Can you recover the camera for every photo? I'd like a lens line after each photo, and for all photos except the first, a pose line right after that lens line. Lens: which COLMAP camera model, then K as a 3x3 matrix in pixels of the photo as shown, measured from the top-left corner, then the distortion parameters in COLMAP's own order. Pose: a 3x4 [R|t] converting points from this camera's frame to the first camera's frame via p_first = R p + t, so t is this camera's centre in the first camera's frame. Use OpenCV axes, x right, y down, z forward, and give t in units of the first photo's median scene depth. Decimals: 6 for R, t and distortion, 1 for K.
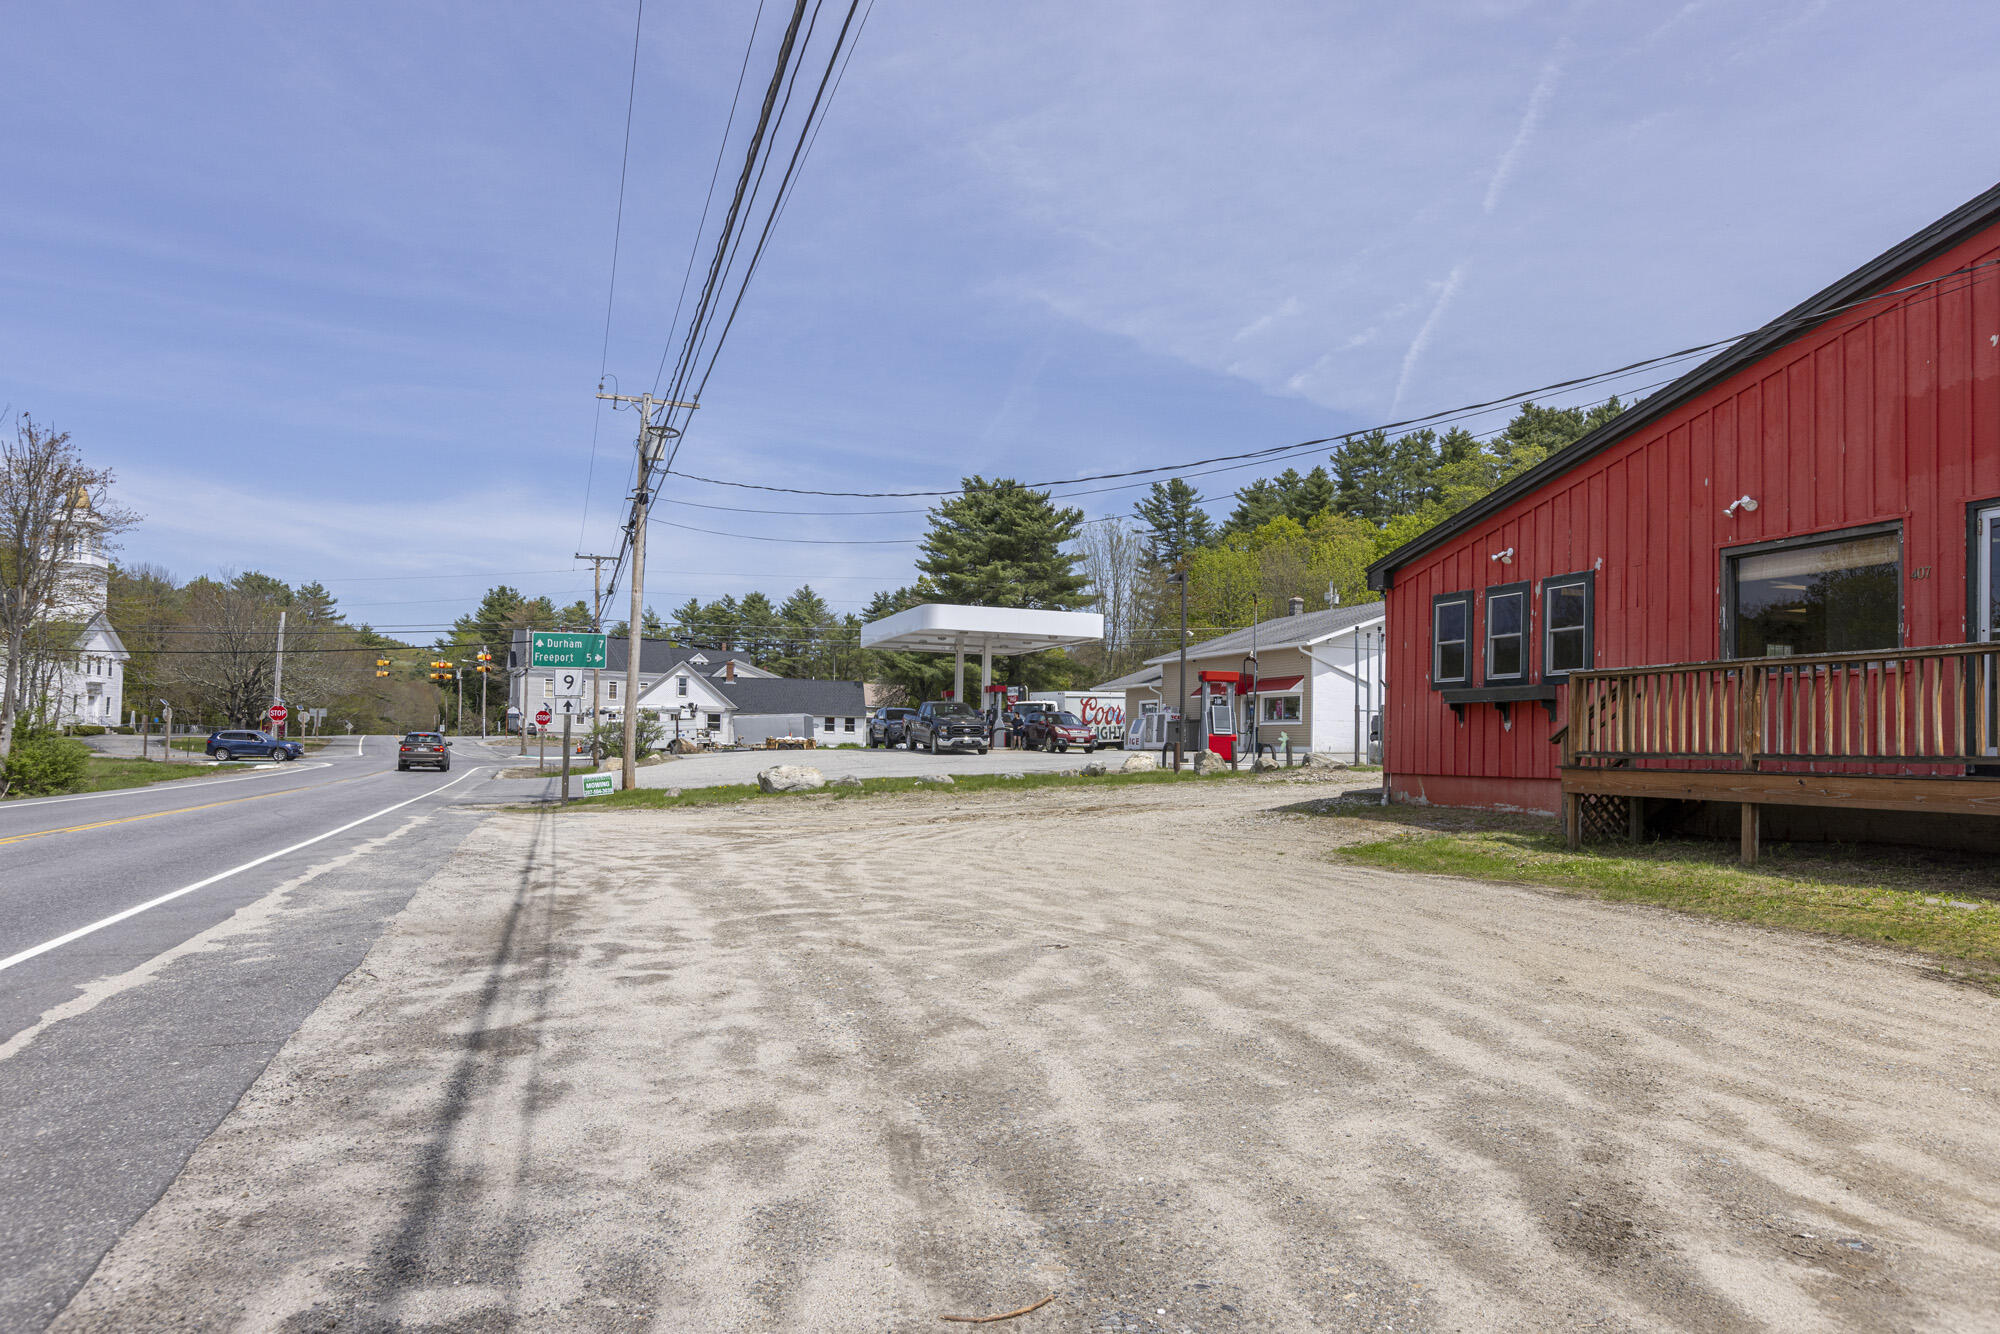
lens RADIAL K [[1281.0, 0, 970.6], [0, 1281.0, 698.1], [0, 0, 1]] dist [0.023343, -0.001133]
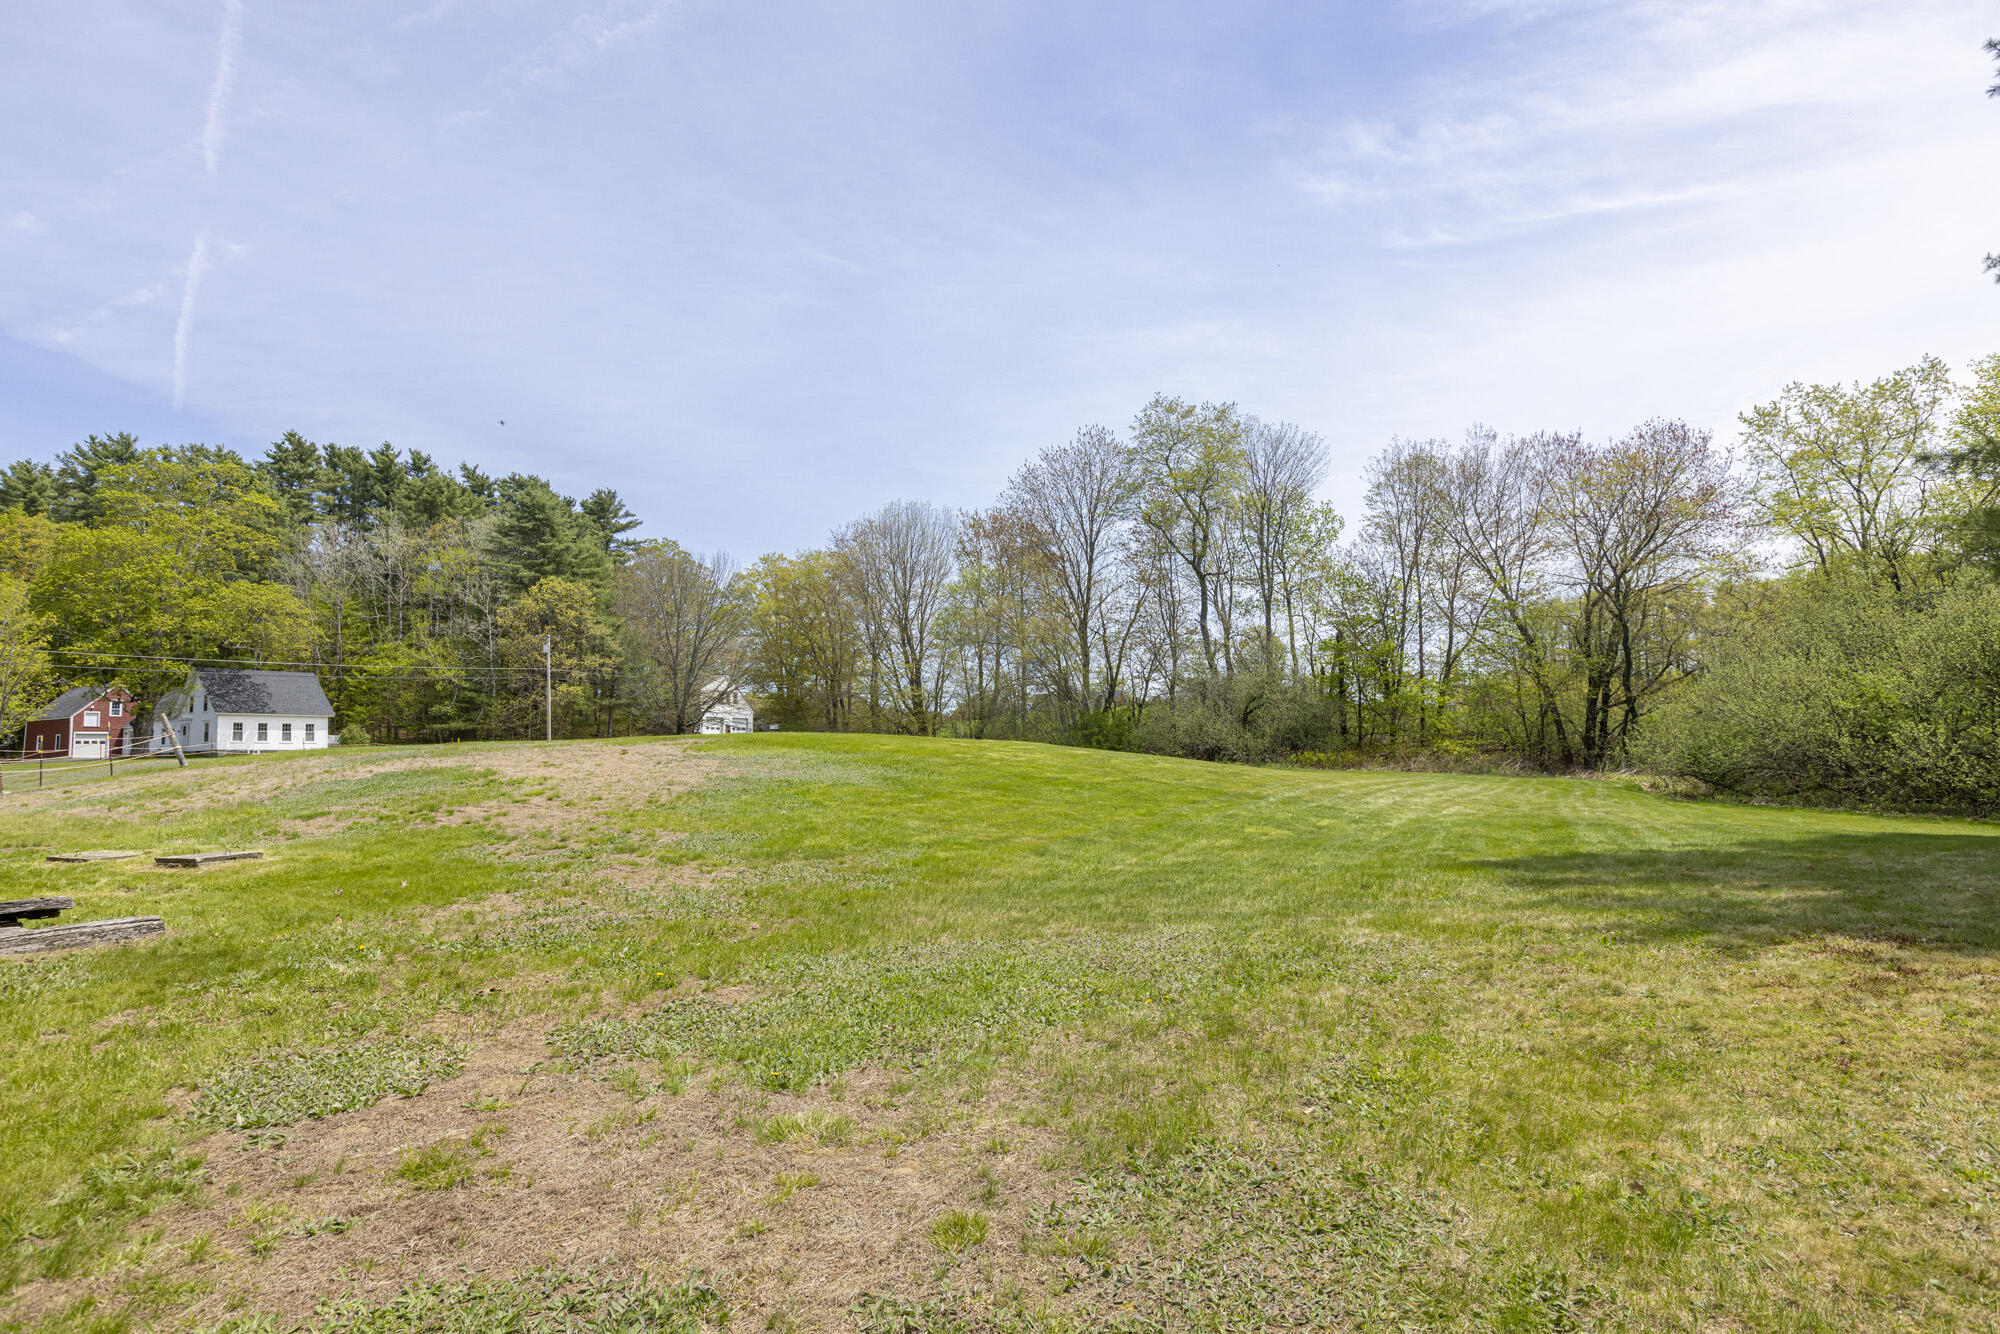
lens RADIAL K [[1114.9, 0, 980.2], [0, 1114.9, 627.4], [0, 0, 1]] dist [0.016314, 0.000516]
pose [[0.657614, 0.054079, 0.751411, 0.807193], [0.009030, 0.996783, -0.079641, -0.005722], [-0.753301, 0.059158, 0.655010, 0.134760]]
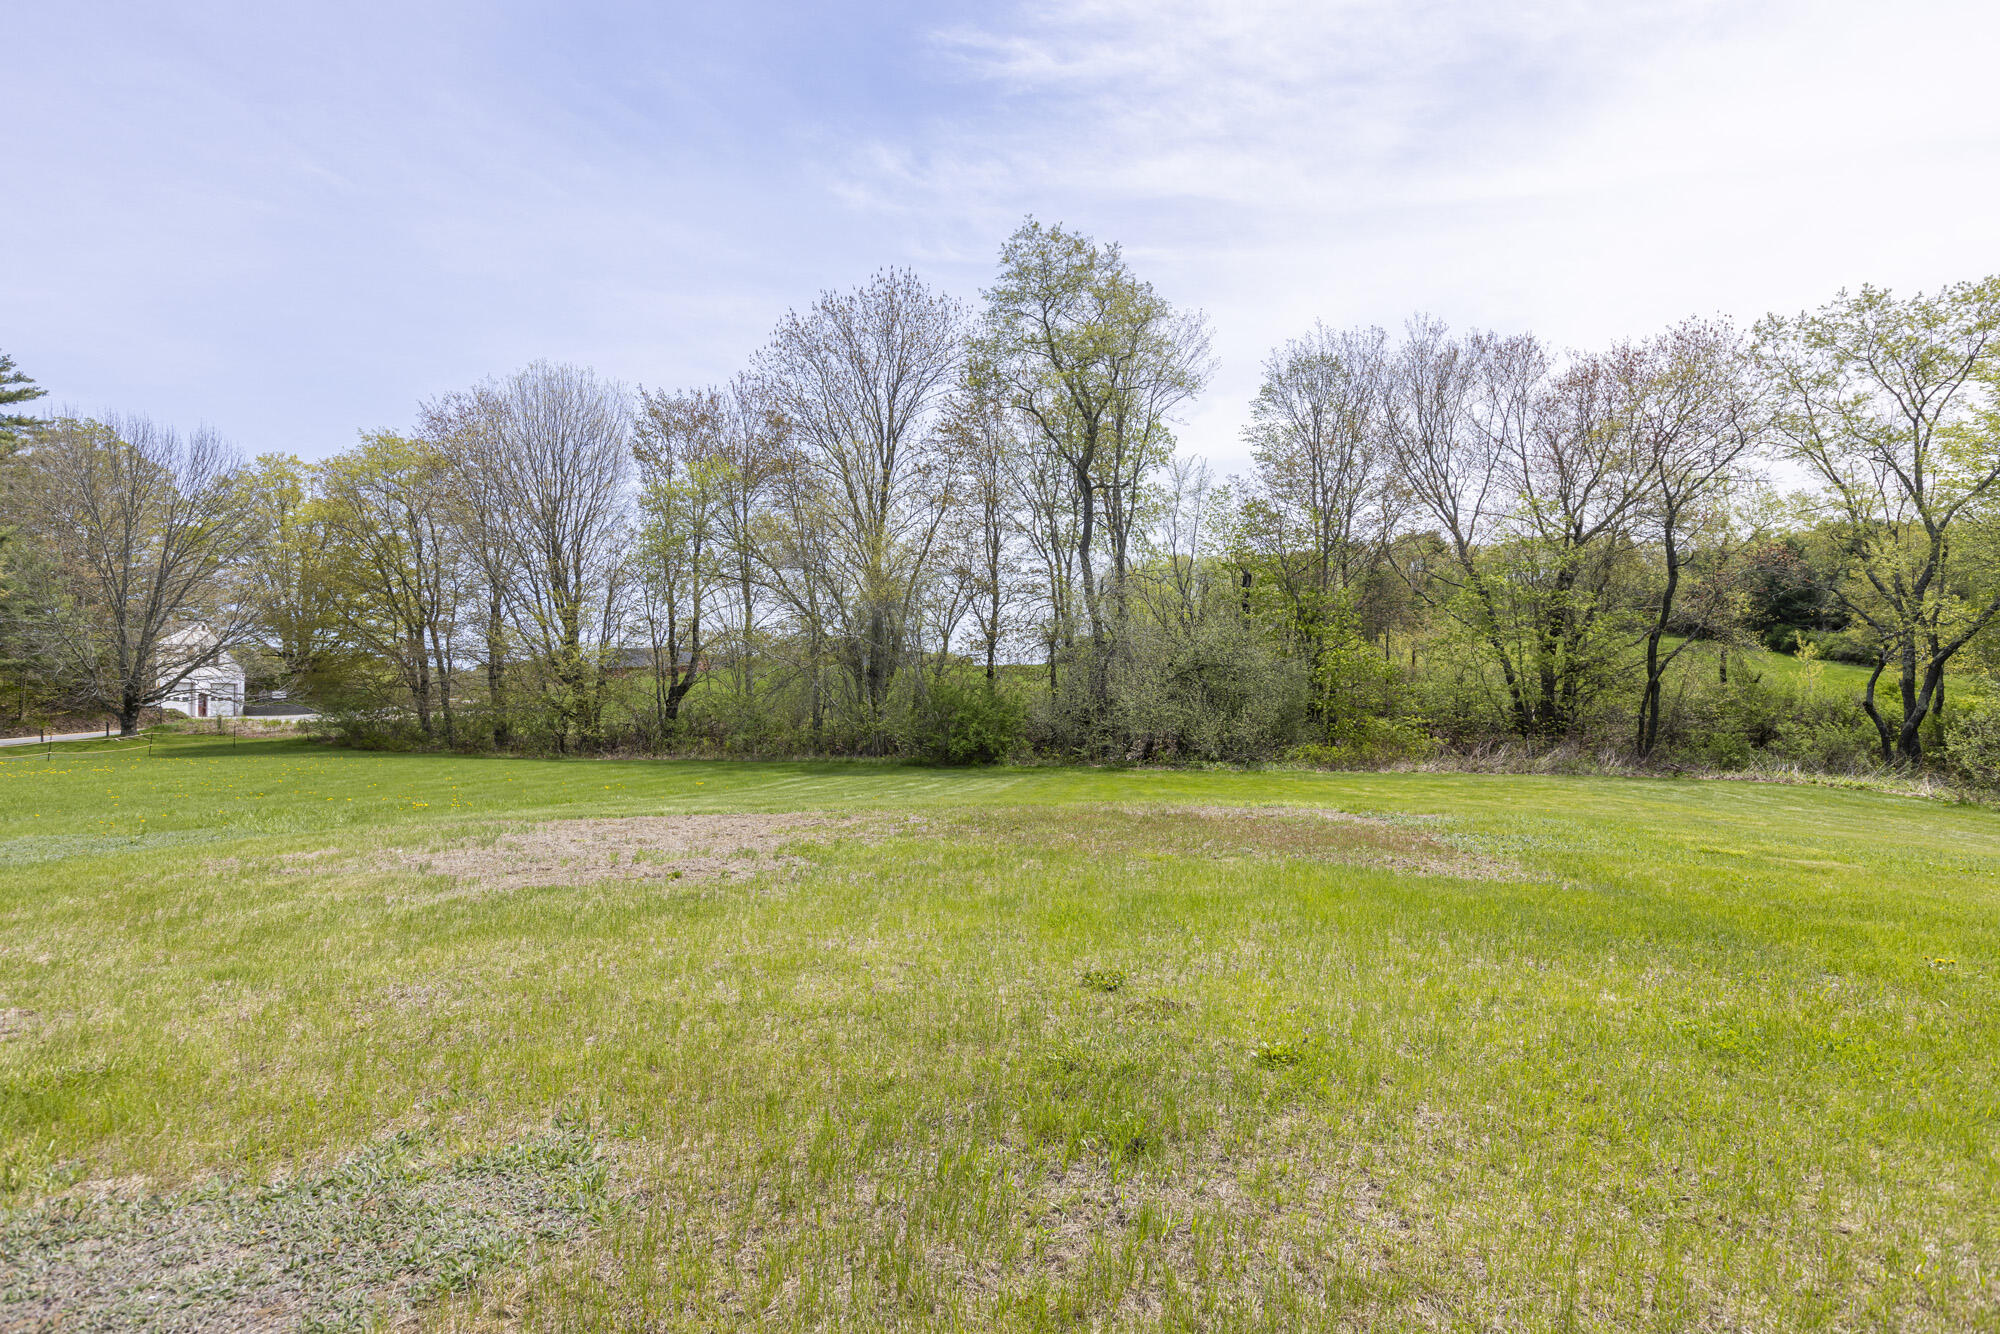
lens RADIAL K [[1114.9, 0, 991.0], [0, 1114.9, 649.5], [0, 0, 1]] dist [0.016314, 0.000516]
pose [[0.305489, 0.023702, 0.951900, 1.344499], [0.005033, 0.999636, -0.026505, -0.021030], [-0.952182, 0.012888, 0.305259, 1.040551]]
